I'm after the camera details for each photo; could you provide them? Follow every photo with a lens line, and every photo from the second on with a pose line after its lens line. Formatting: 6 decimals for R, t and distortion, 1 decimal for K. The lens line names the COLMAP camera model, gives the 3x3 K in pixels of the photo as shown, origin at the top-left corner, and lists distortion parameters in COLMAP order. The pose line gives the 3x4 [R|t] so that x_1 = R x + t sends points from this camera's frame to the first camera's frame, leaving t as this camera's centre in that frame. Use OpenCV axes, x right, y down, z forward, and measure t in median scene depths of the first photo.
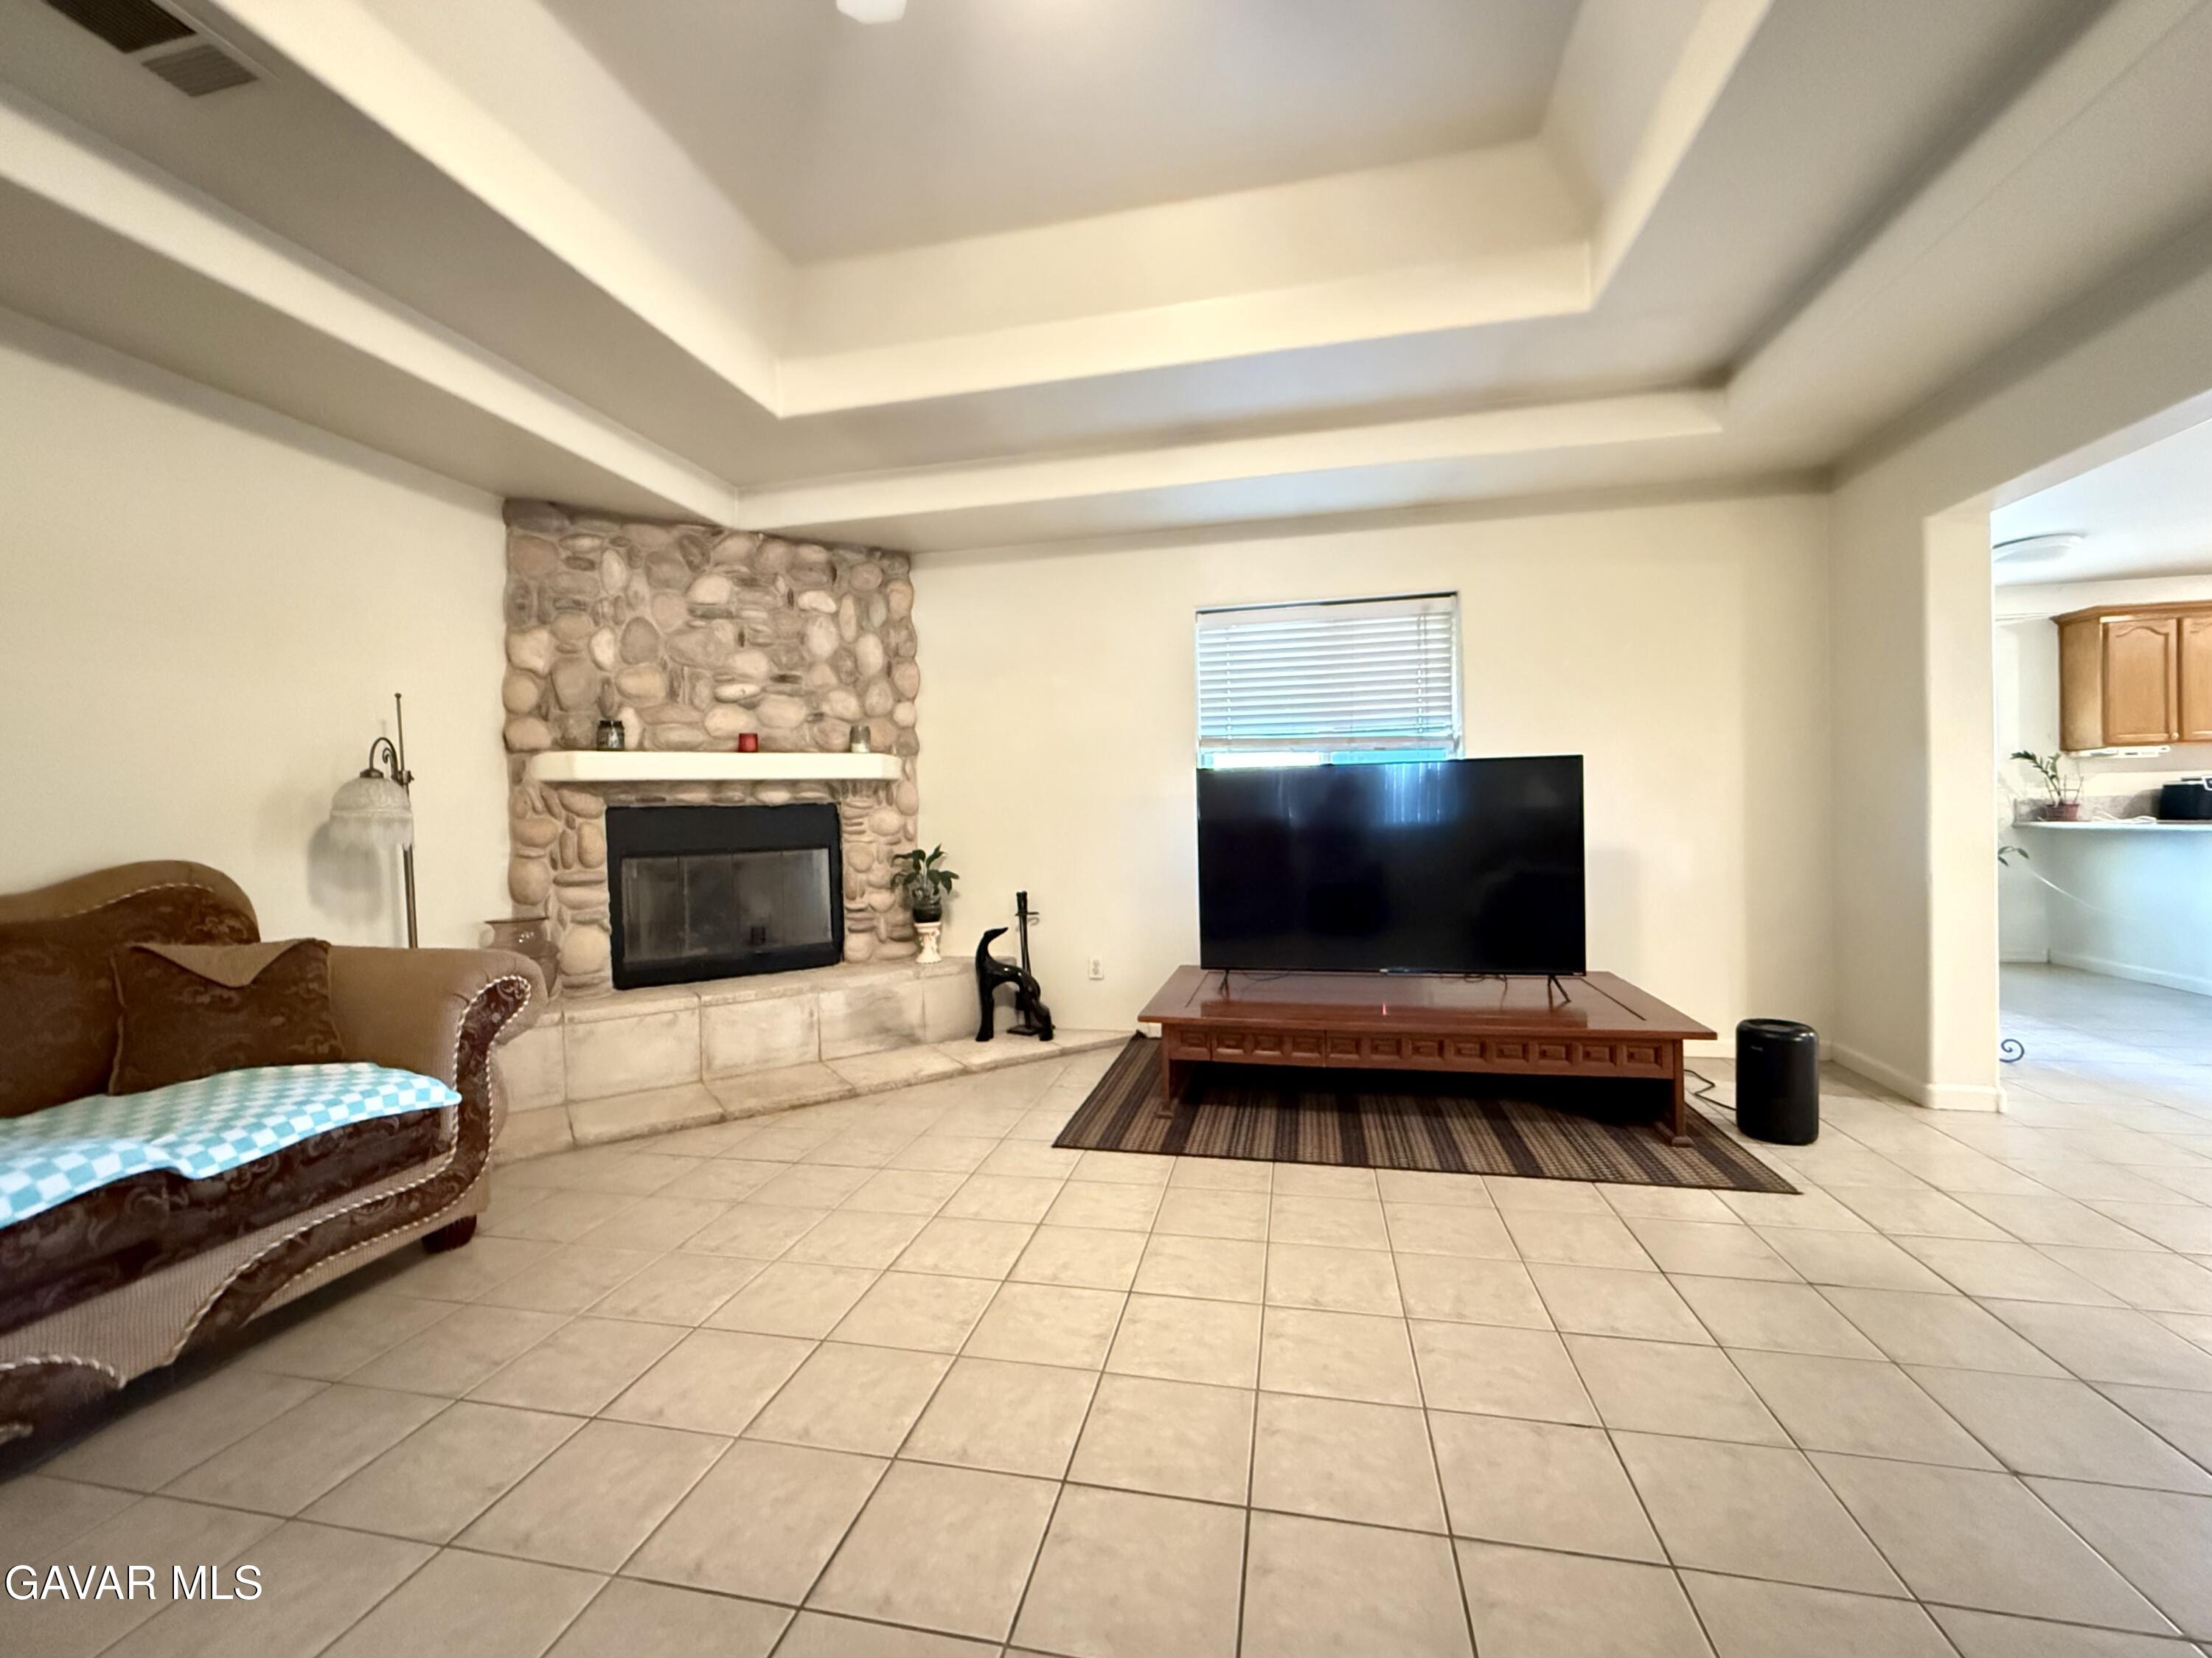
lens RADIAL K [[887.5, 0, 1106.0], [0, 887.5, 829.0], [0, 0, 1]] dist [0.000045, 0.000086]
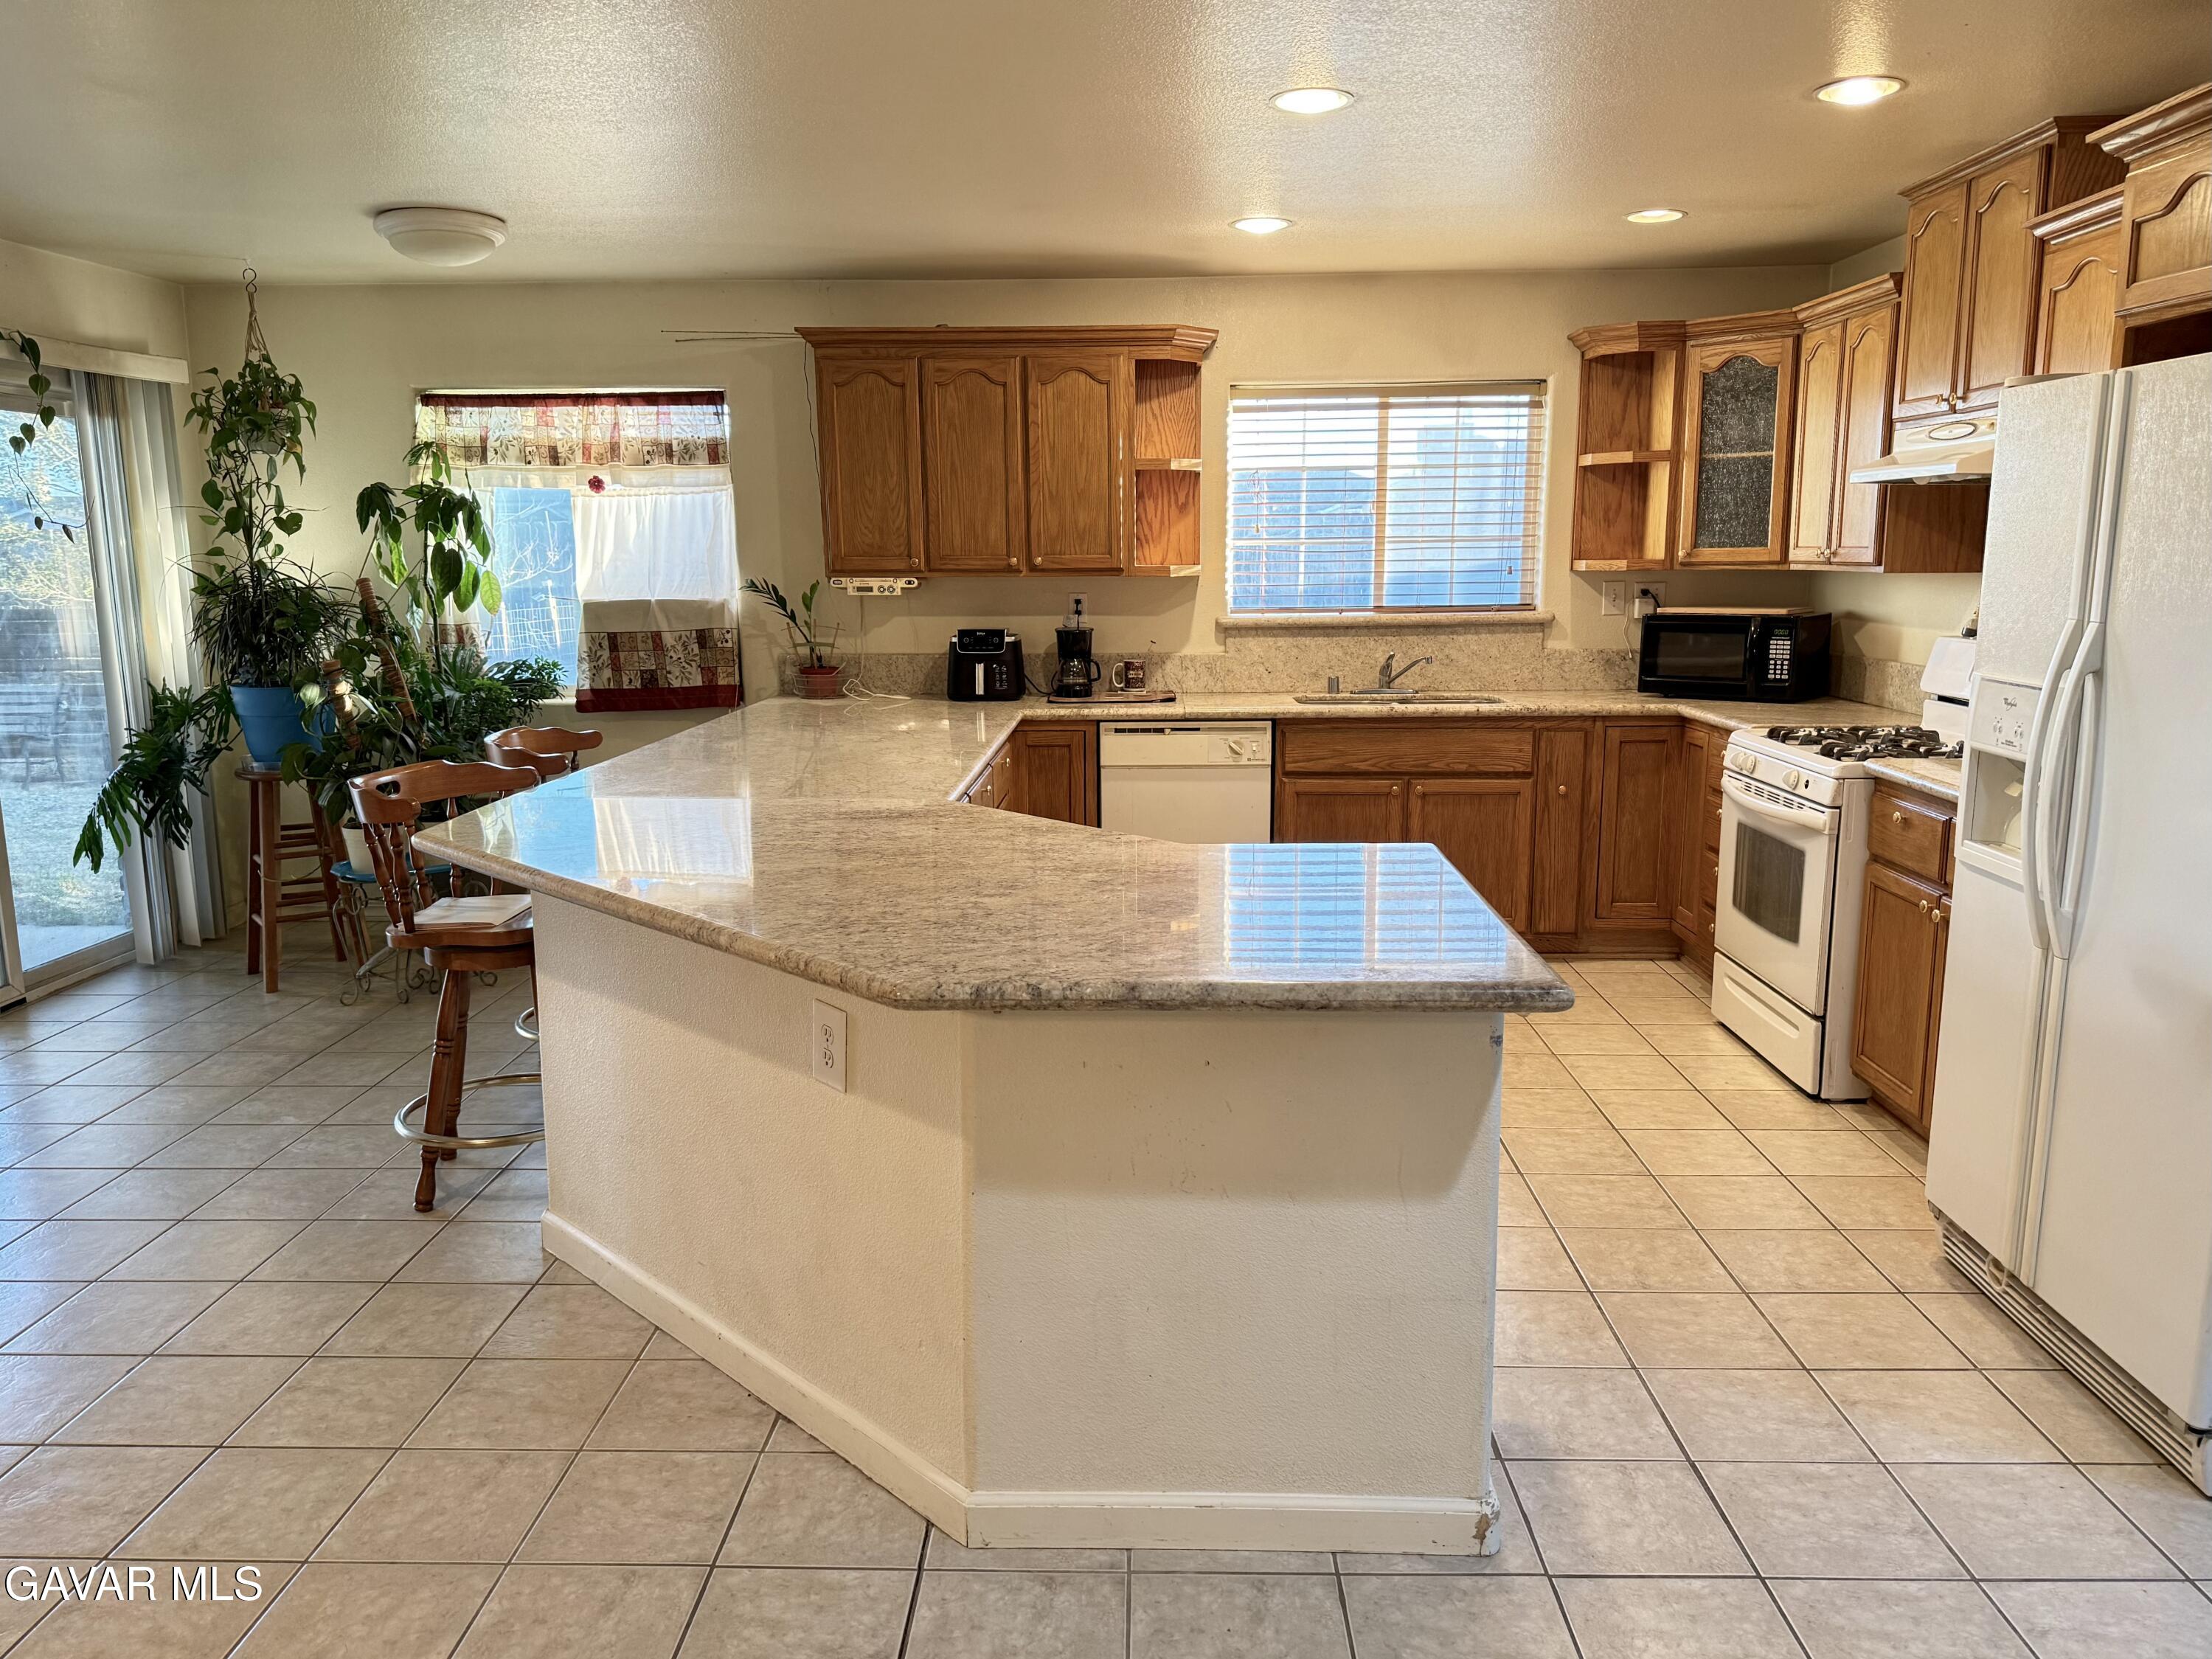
lens RADIAL K [[1612.2, 0, 1106.0], [0, 1612.2, 829.5], [0, 0, 1]] dist [0.174347, -0.315007]
pose [[0.982842, -0.012887, 0.183996, 0.427821], [-0.014324, 0.989211, 0.145797, -0.032922], [-0.183890, -0.145932, 0.972054, -0.051833]]
